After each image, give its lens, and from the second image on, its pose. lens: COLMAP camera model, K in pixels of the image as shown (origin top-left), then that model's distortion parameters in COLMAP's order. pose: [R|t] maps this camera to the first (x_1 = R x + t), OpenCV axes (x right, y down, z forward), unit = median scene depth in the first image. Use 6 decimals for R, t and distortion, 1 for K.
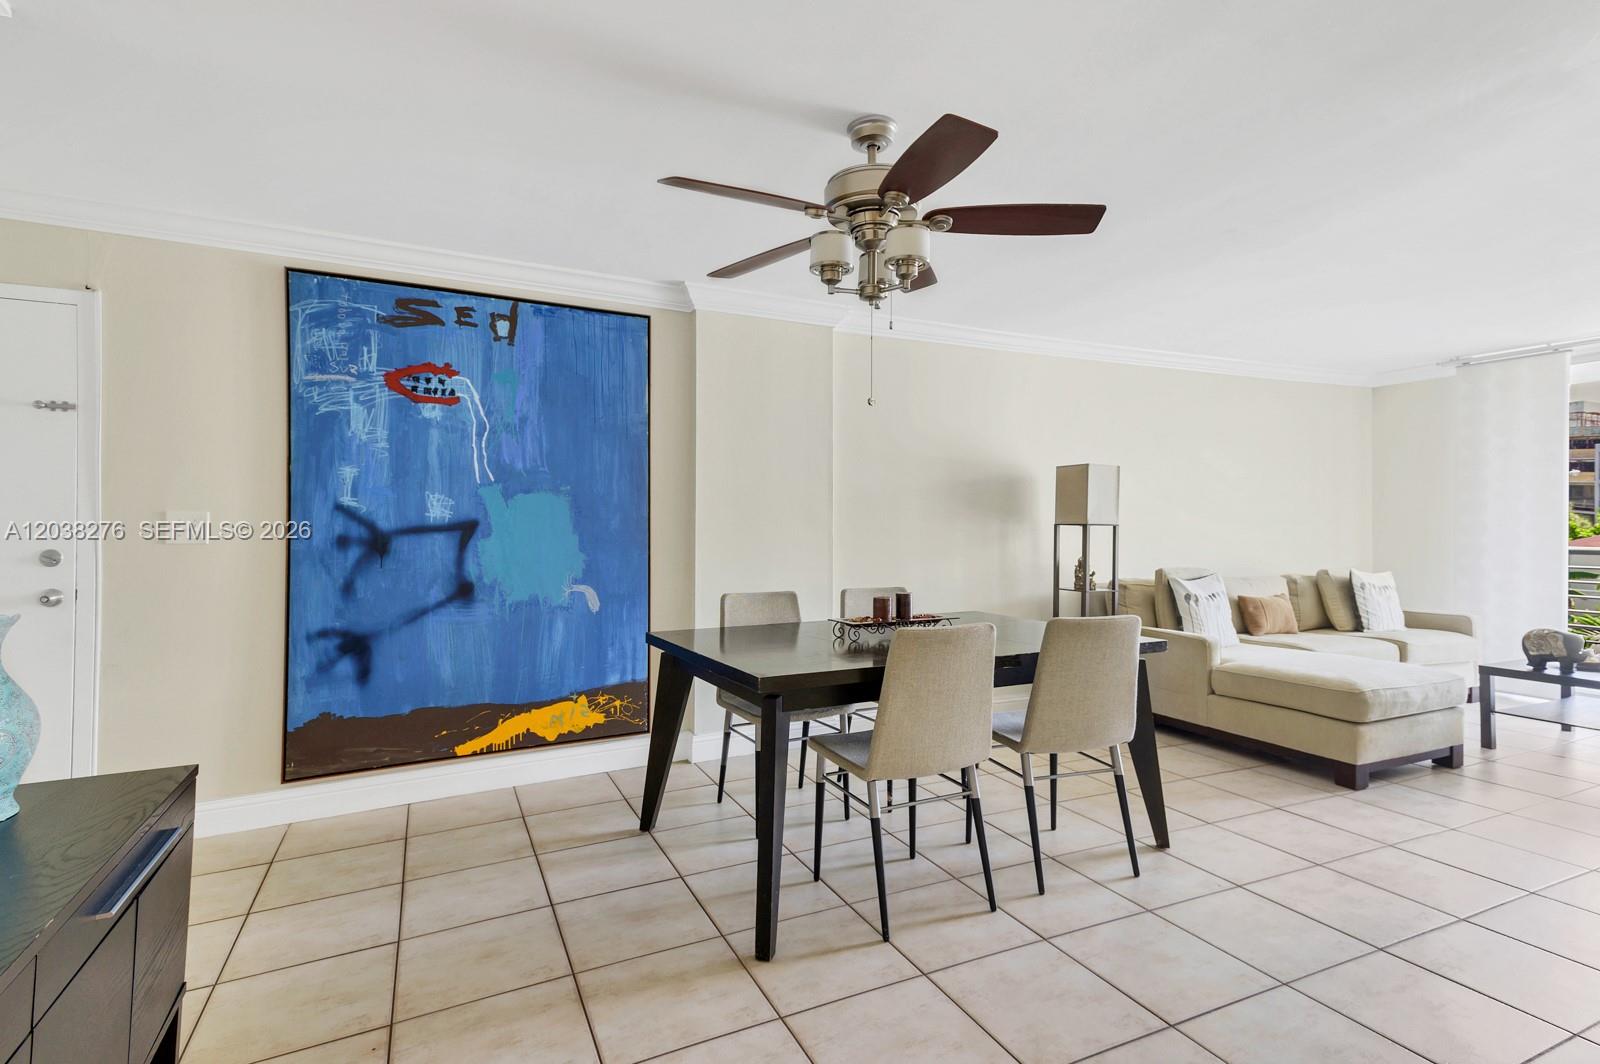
lens RADIAL K [[758.3, 0, 797.6], [0, 758.3, 536.8], [0, 0, 1]] dist [0.044454, -0.006476]
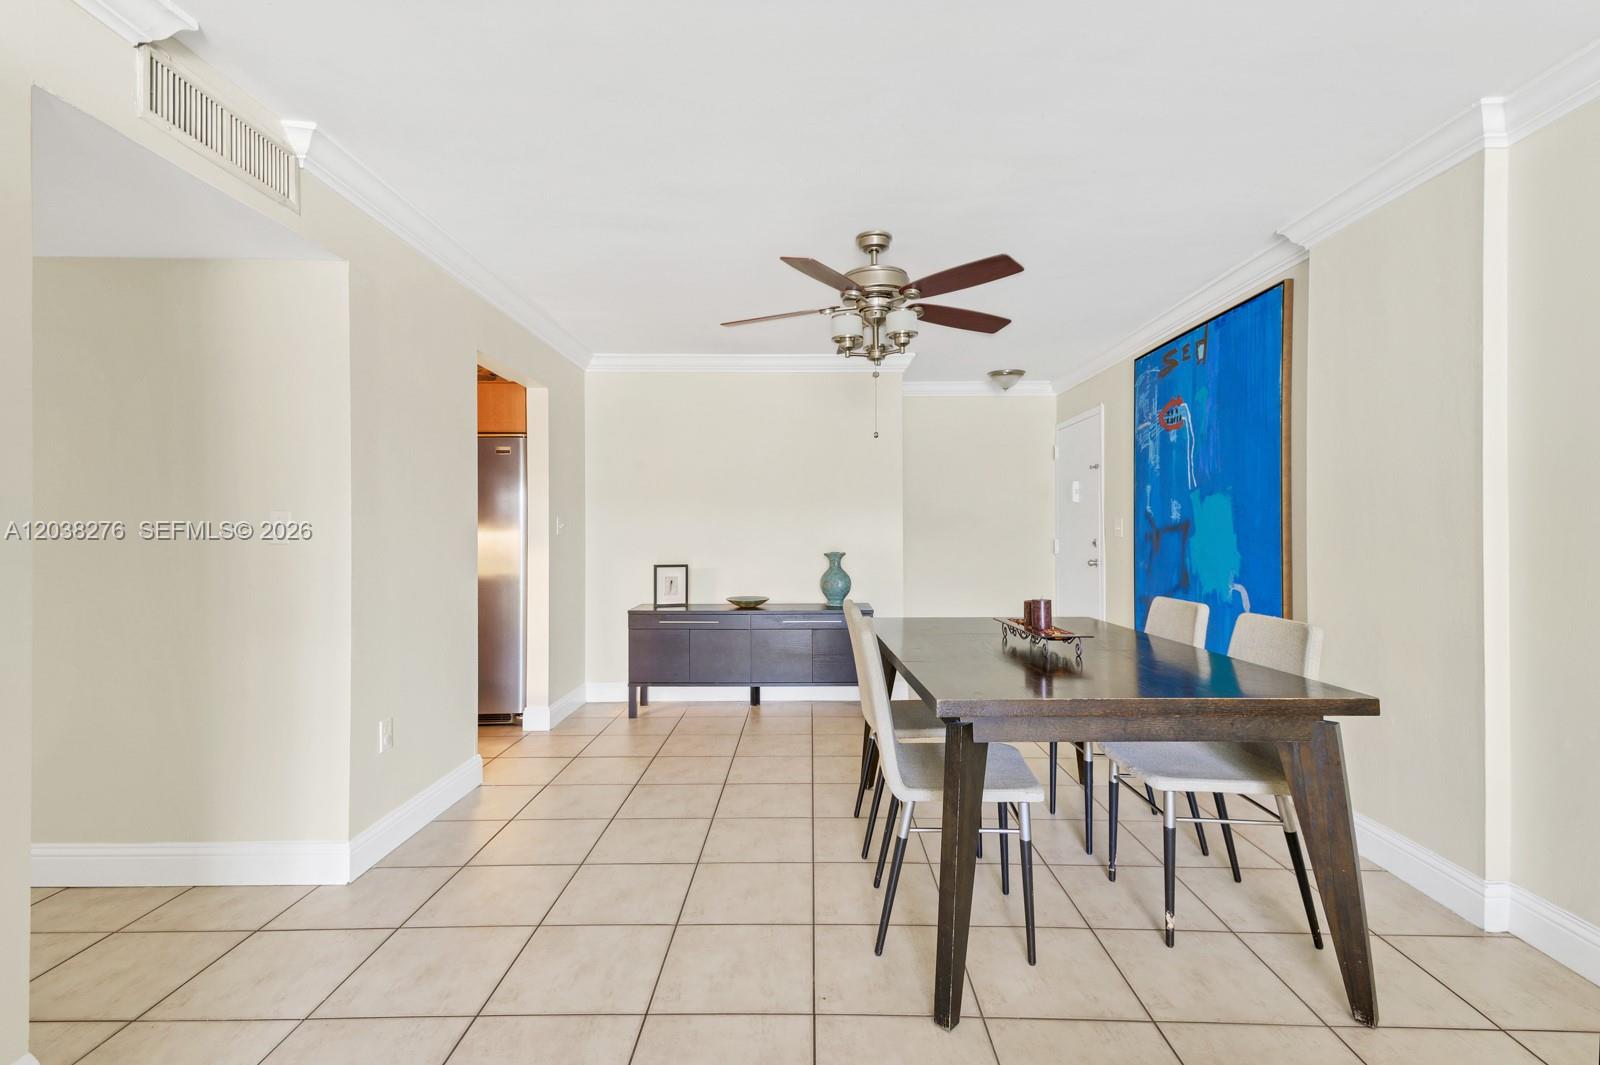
lens RADIAL K [[758.3, 0, 803.5], [0, 758.3, 528.8], [0, 0, 1]] dist [0.044454, -0.006476]
pose [[-0.423142, 0.004205, -0.906053, 0.903990], [0.008882, 0.999960, 0.000493, -0.015179], [0.906020, -0.007838, -0.423163, 0.954021]]
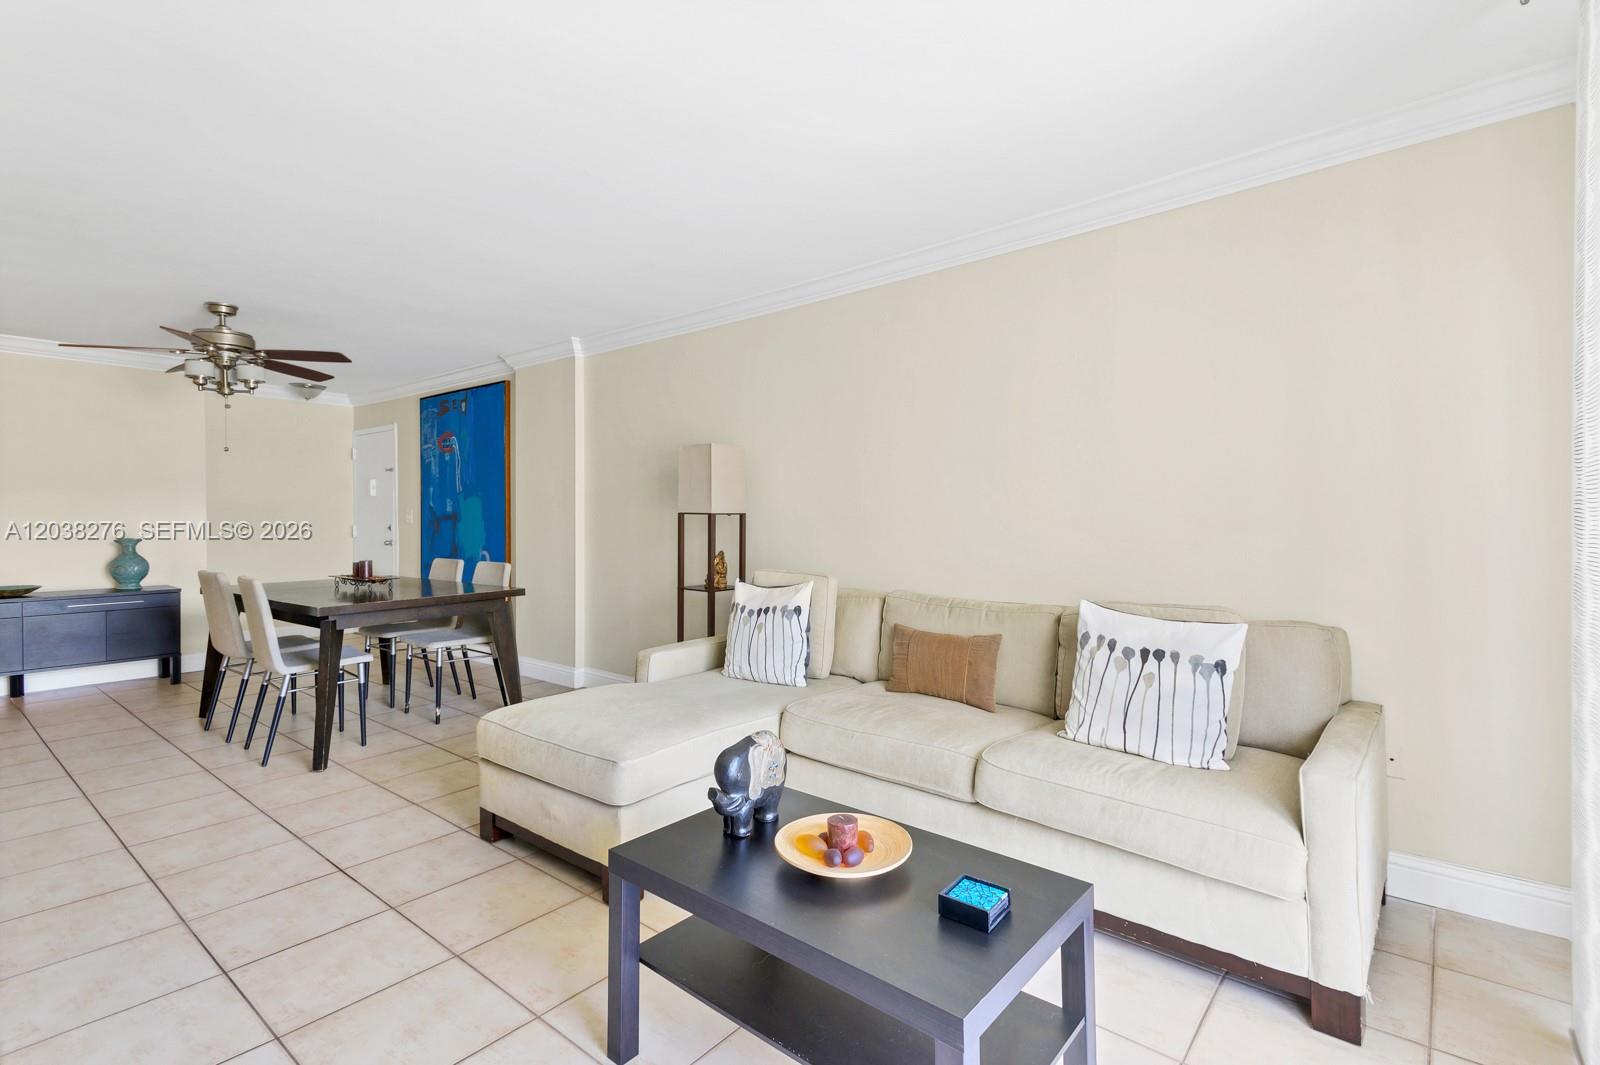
lens RADIAL K [[758.3, 0, 810.0], [0, 758.3, 520.6], [0, 0, 1]] dist [0.044454, -0.006476]
pose [[0.430024, 0.011094, -0.902750, 1.617424], [0.000964, 0.999918, 0.012747, -0.025008], [0.902817, -0.006352, 0.429978, 0.966638]]
